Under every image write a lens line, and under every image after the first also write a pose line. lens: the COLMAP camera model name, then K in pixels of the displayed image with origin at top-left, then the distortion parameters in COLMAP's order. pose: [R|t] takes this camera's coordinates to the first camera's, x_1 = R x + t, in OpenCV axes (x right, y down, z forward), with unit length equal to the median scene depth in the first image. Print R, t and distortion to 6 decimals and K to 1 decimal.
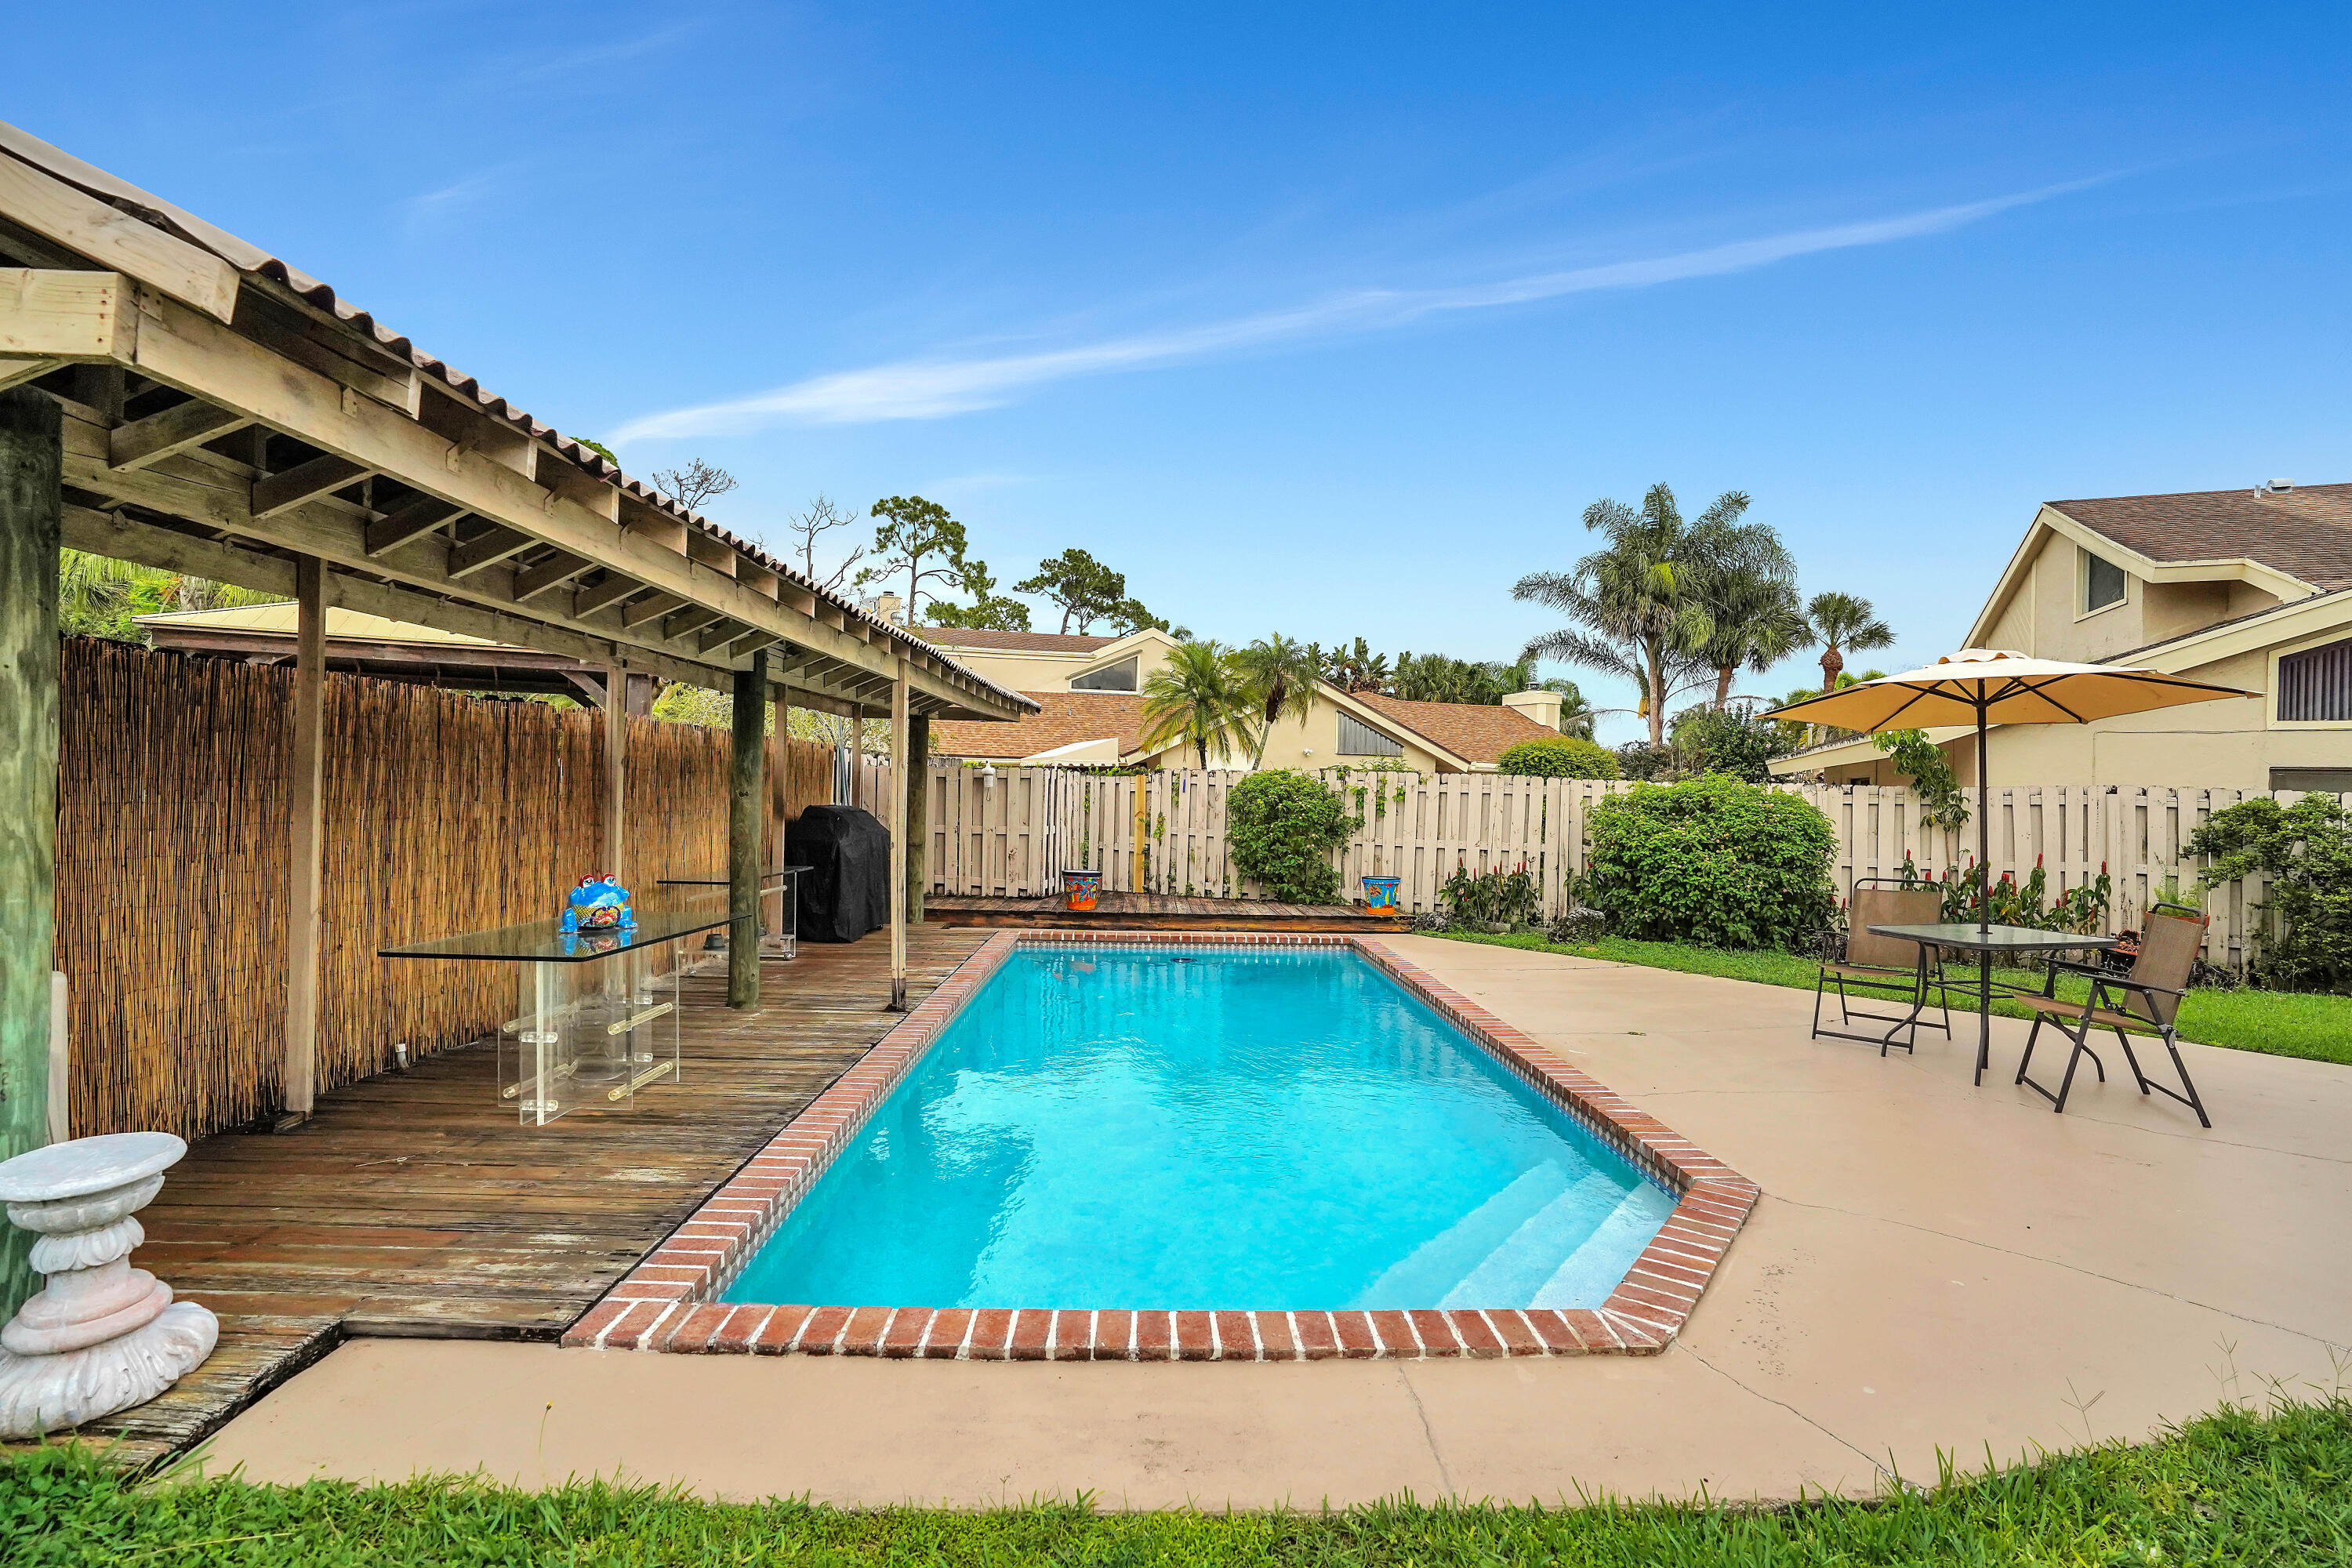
lens RADIAL K [[1092.0, 0, 1176.0], [0, 1092.0, 784.0], [0, 0, 1]] dist [0.000697, -0.000117]
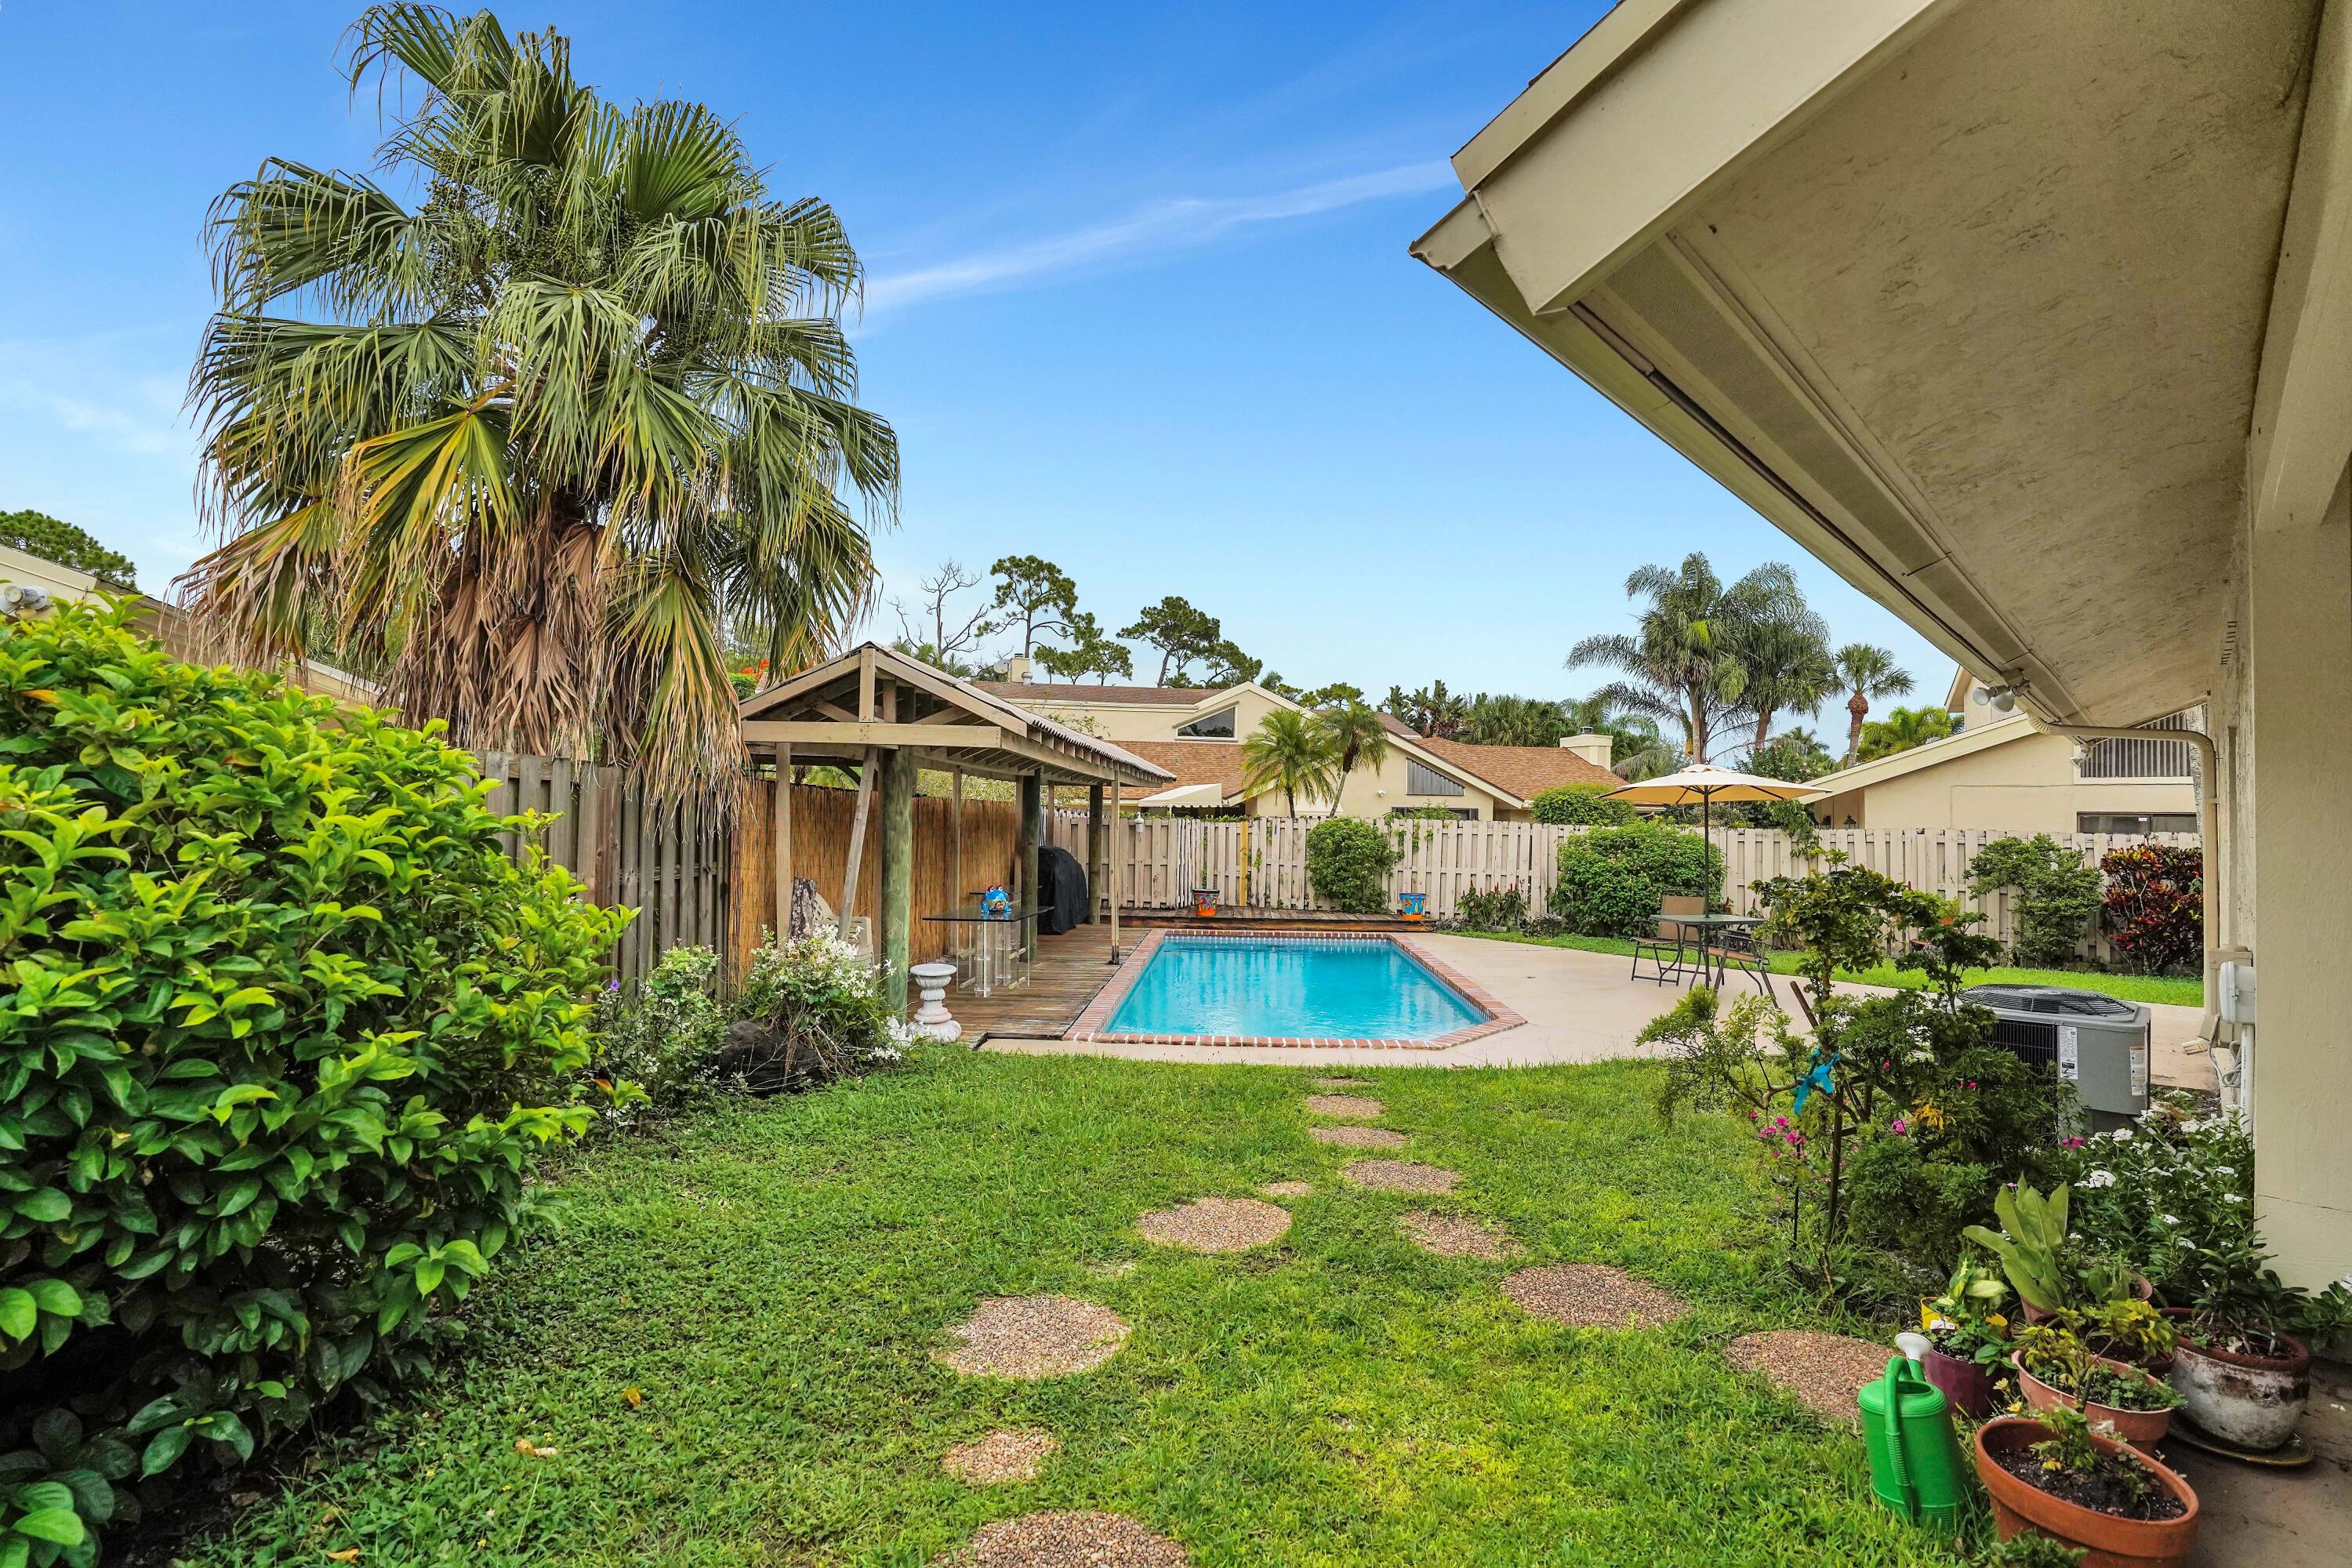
lens RADIAL K [[1142.3, 0, 1232.9], [0, 1142.3, 794.4], [0, 0, 1]] dist [-0.003115, 0.000033]
pose [[0.999501, -0.005053, -0.031194, -0.000837], [0.004637, 0.999899, -0.013408, -0.015137], [0.031259, 0.013257, 0.999423, -0.294853]]
